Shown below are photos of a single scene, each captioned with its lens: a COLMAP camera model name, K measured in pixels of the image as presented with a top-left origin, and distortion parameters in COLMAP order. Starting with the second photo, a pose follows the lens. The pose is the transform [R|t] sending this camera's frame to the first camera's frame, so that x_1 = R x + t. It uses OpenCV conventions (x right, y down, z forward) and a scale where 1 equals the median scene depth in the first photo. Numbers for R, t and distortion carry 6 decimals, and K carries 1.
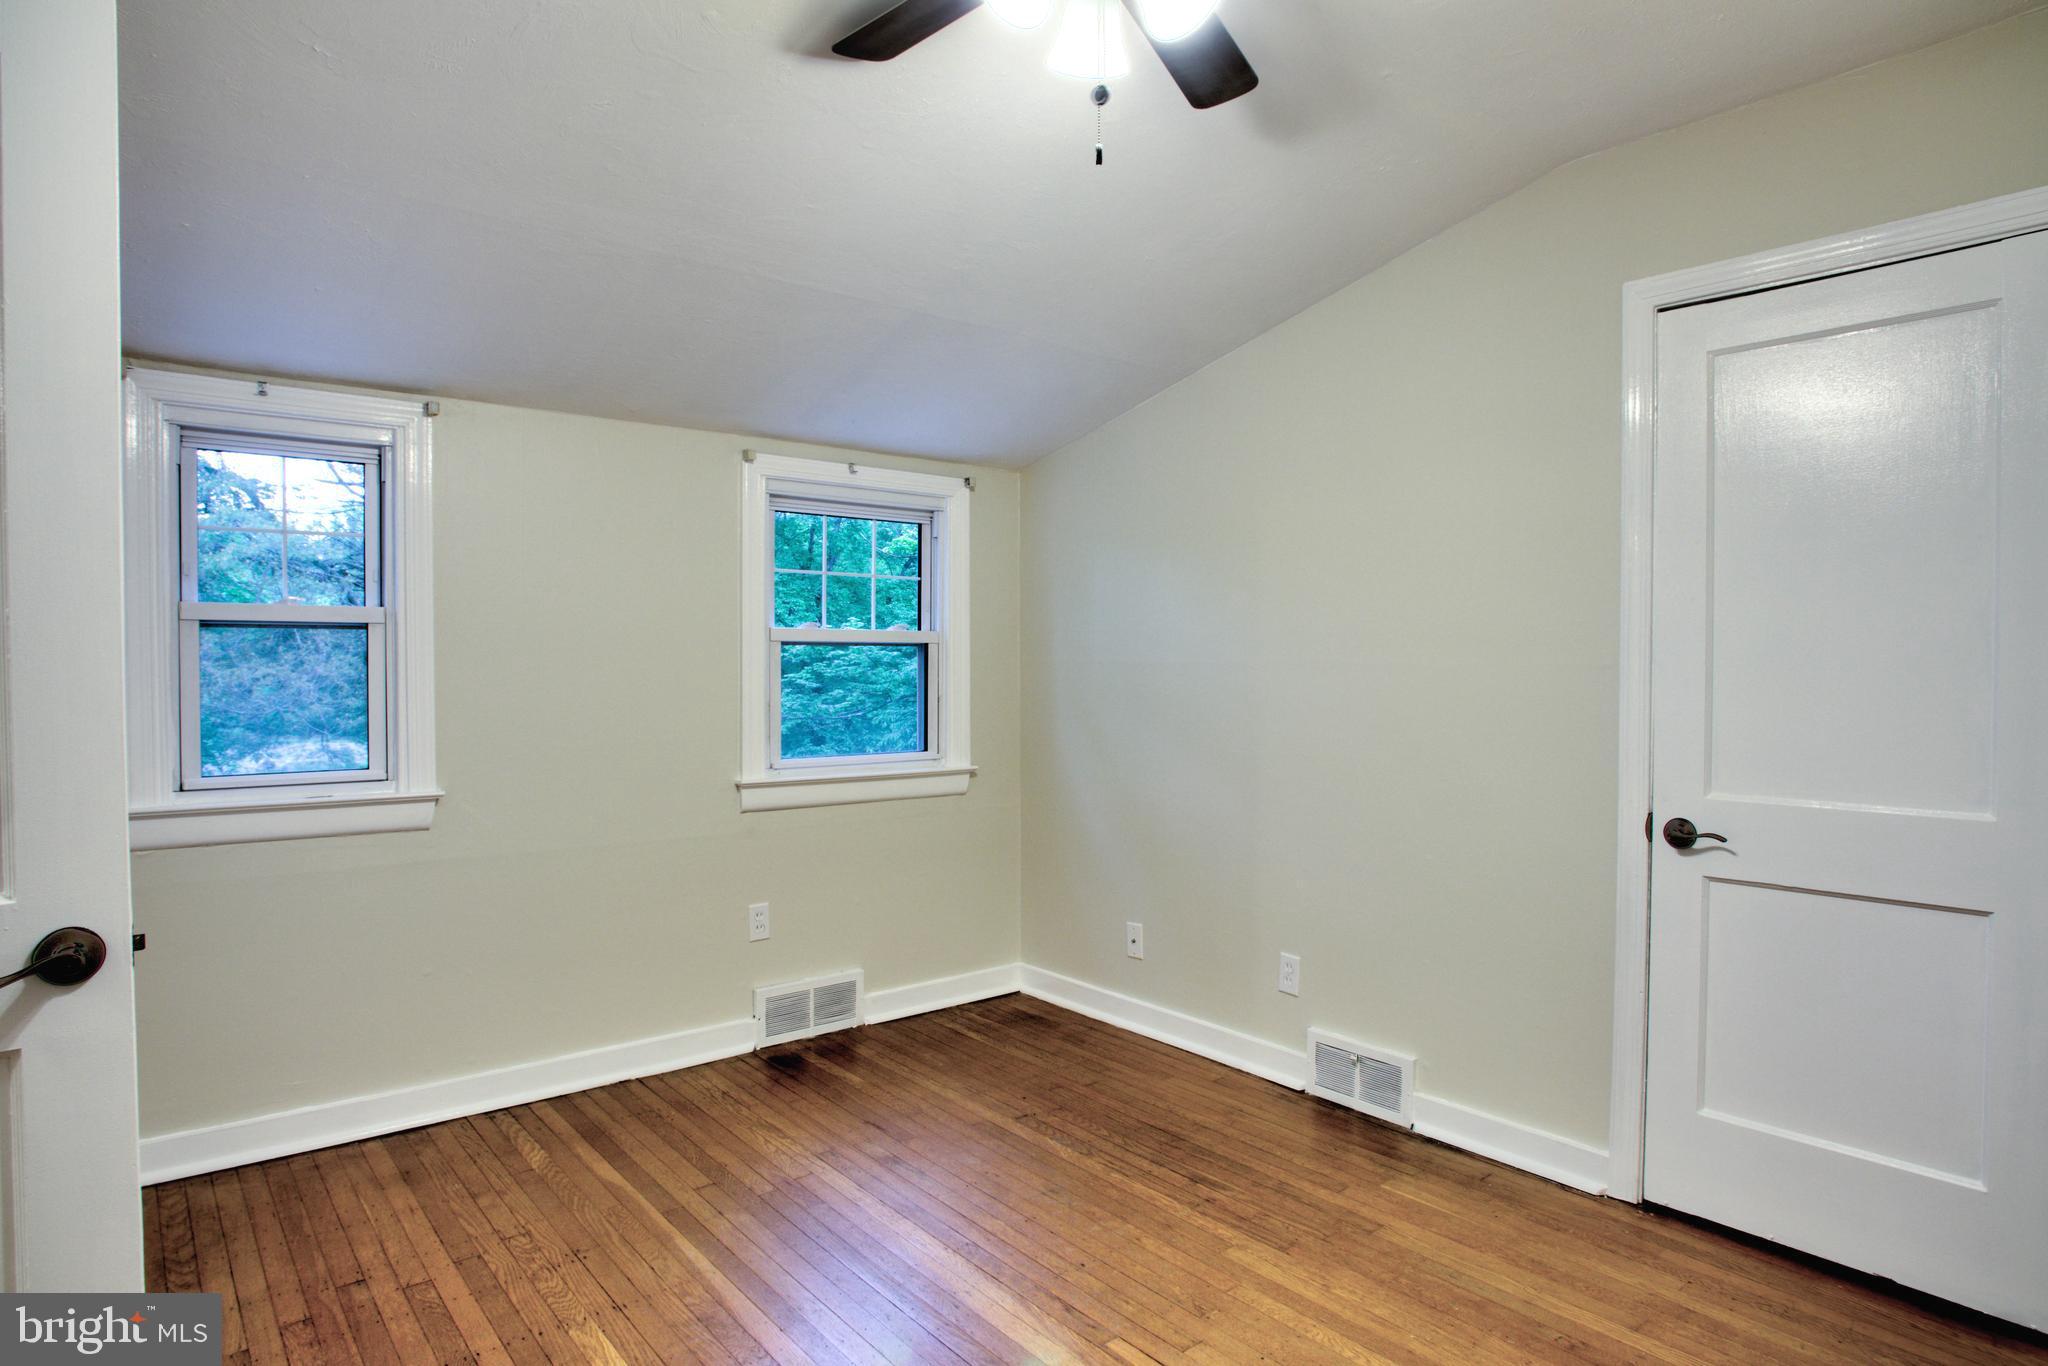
lens RADIAL K [[1131.8, 0, 1074.0], [0, 1131.8, 686.4], [0, 0, 1]] dist [-0.056700, 0.018004]
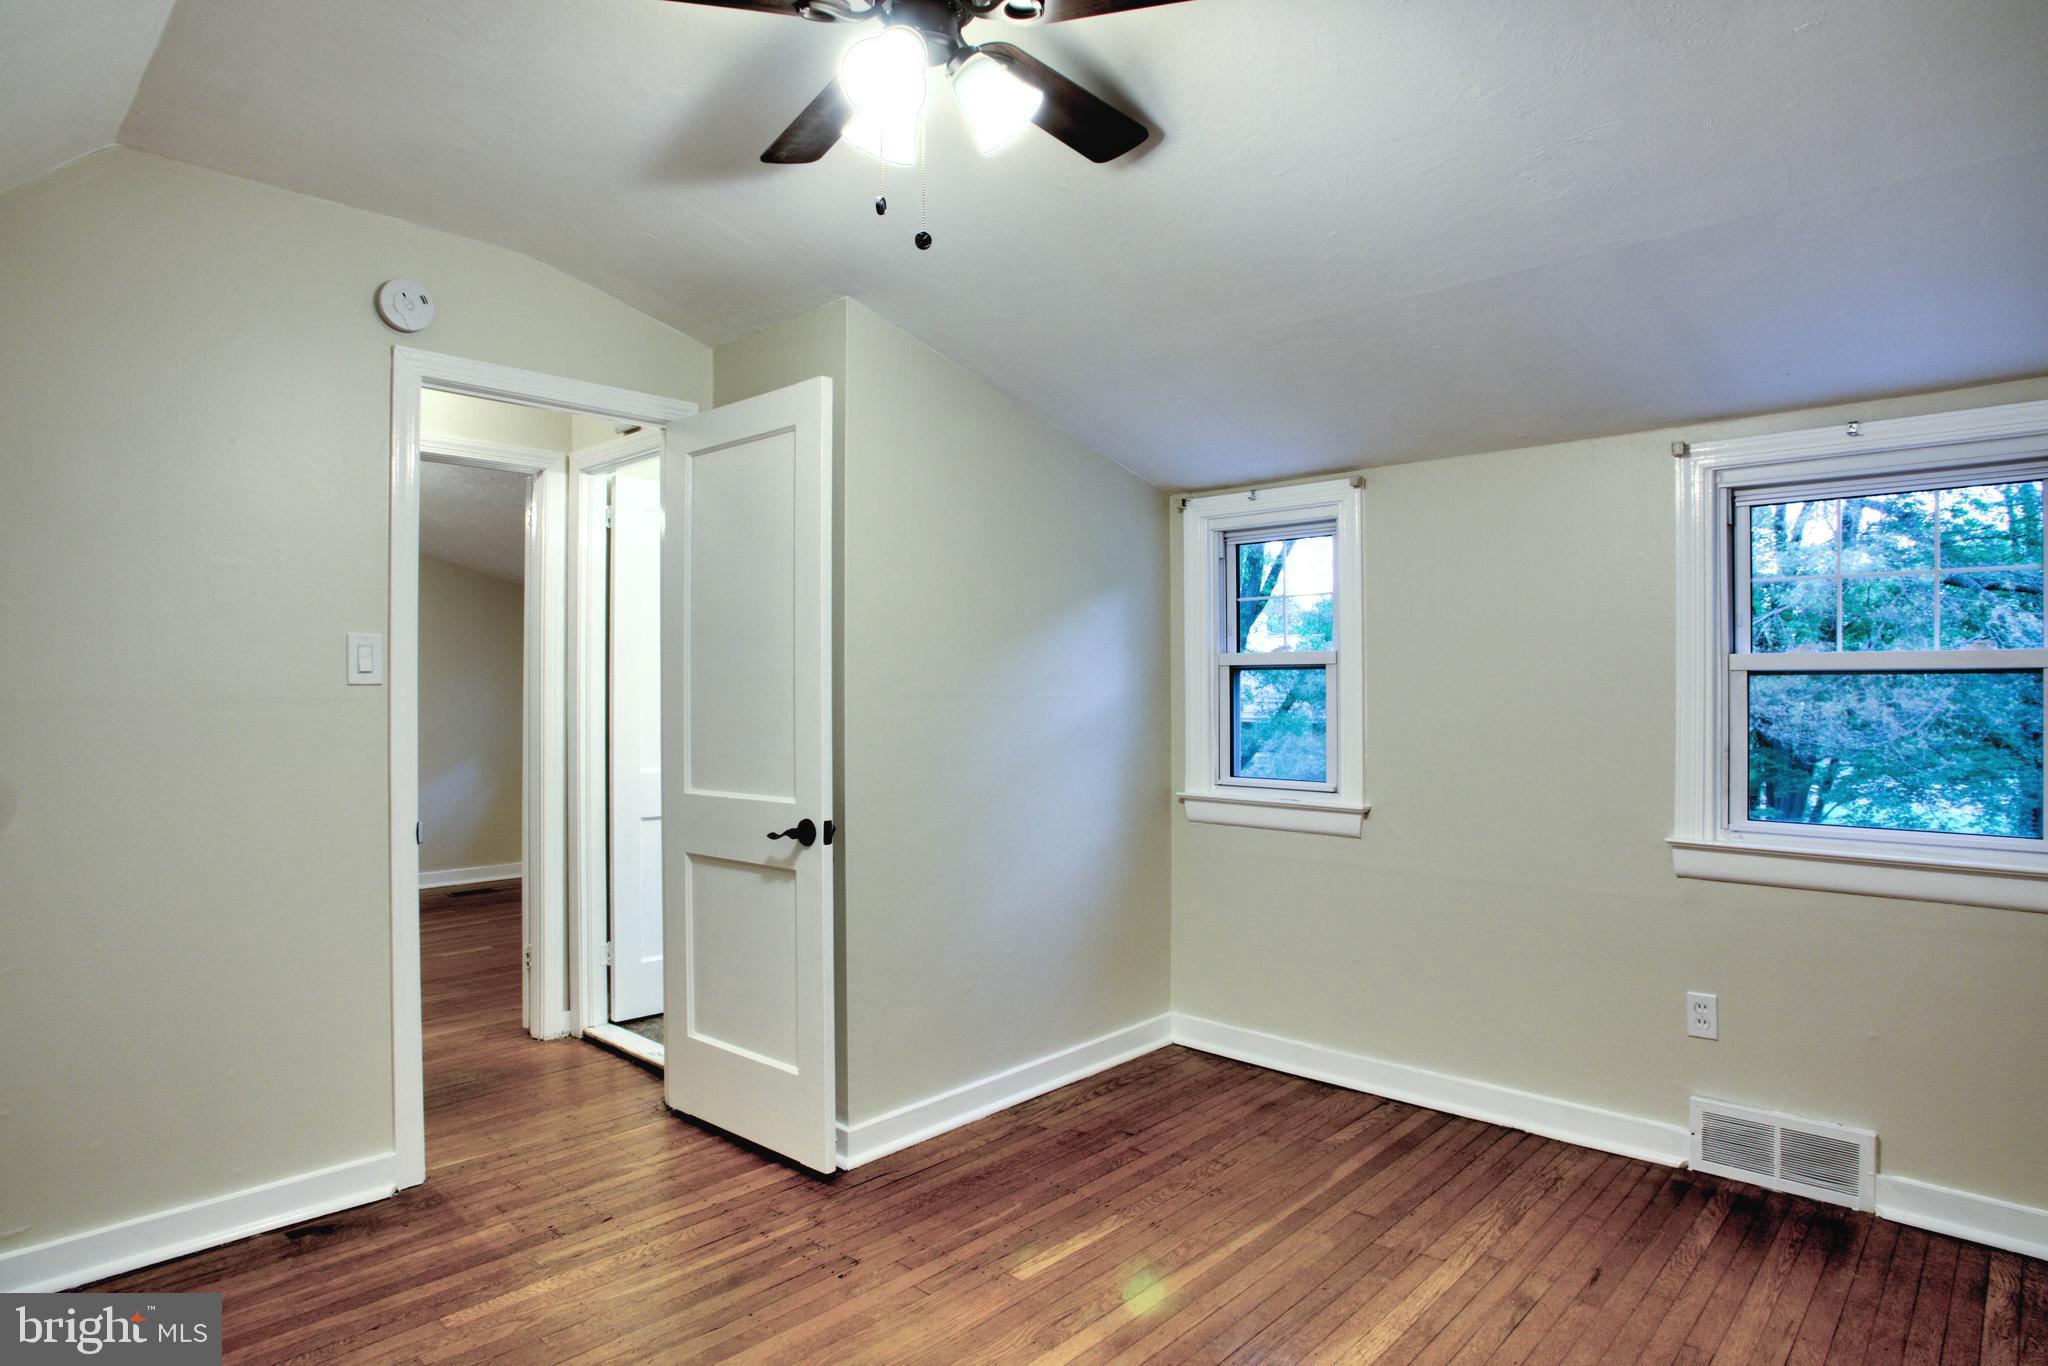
lens RADIAL K [[1131.8, 0, 1020.2], [0, 1131.8, 691.9], [0, 0, 1]] dist [-0.056700, 0.018004]
pose [[0.121317, -0.009543, -0.992568, 0.565415], [-0.033796, 0.999334, -0.013738, 0.003572], [0.992038, 0.035212, 0.120914, 0.499995]]
